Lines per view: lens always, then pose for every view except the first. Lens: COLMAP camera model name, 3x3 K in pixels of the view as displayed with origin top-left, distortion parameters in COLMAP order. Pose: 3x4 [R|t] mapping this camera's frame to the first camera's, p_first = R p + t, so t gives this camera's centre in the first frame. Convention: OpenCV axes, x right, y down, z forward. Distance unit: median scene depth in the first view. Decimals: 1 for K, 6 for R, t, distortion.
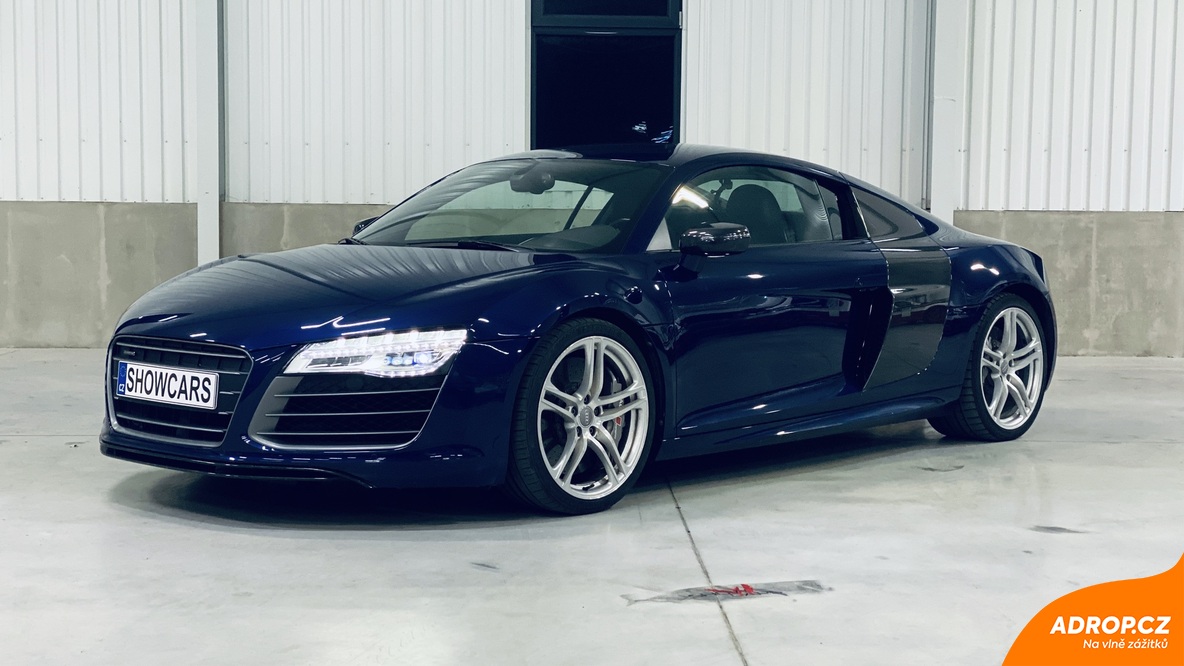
lens RADIAL K [[1766.4, 0, 588.7], [0, 1766.4, 330.7], [0, 0, 1]] dist [0.119760, 0.000000]
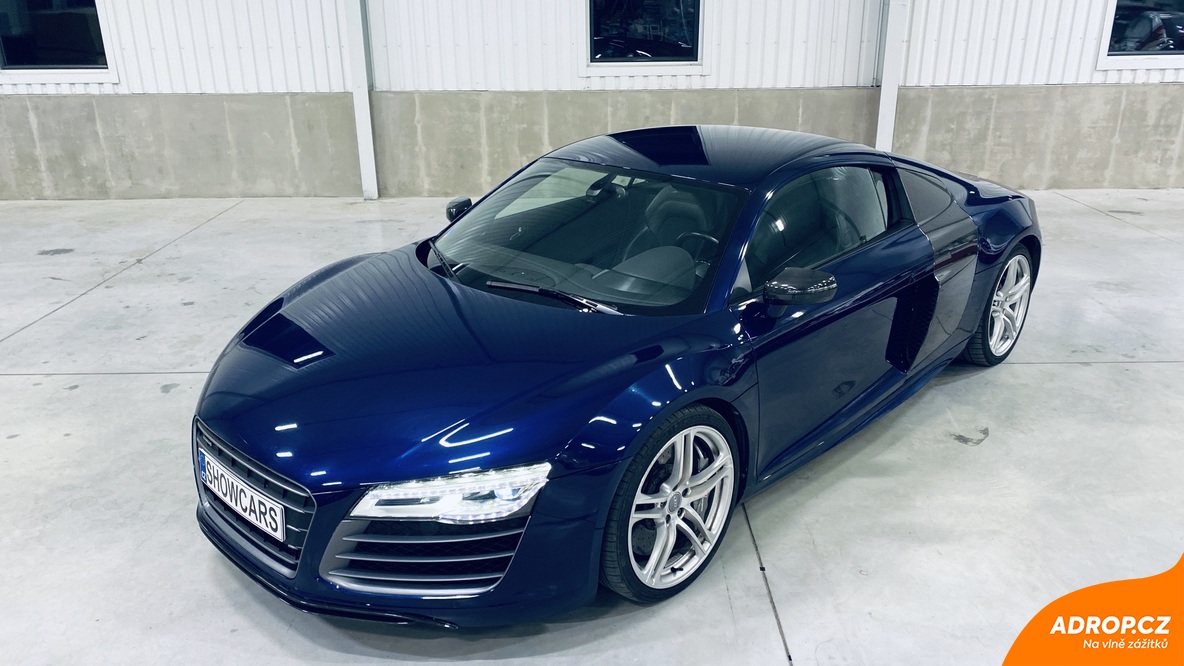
lens RADIAL K [[908.5, 0, 597.8], [0, 908.5, 336.0], [0, 0, 1]] dist [0.023101, -0.018276]
pose [[0.999692, -0.013767, -0.020667, -0.031579], [0.019019, 0.959582, 0.280785, -0.178667], [0.015966, -0.281092, 0.959548, 0.534835]]
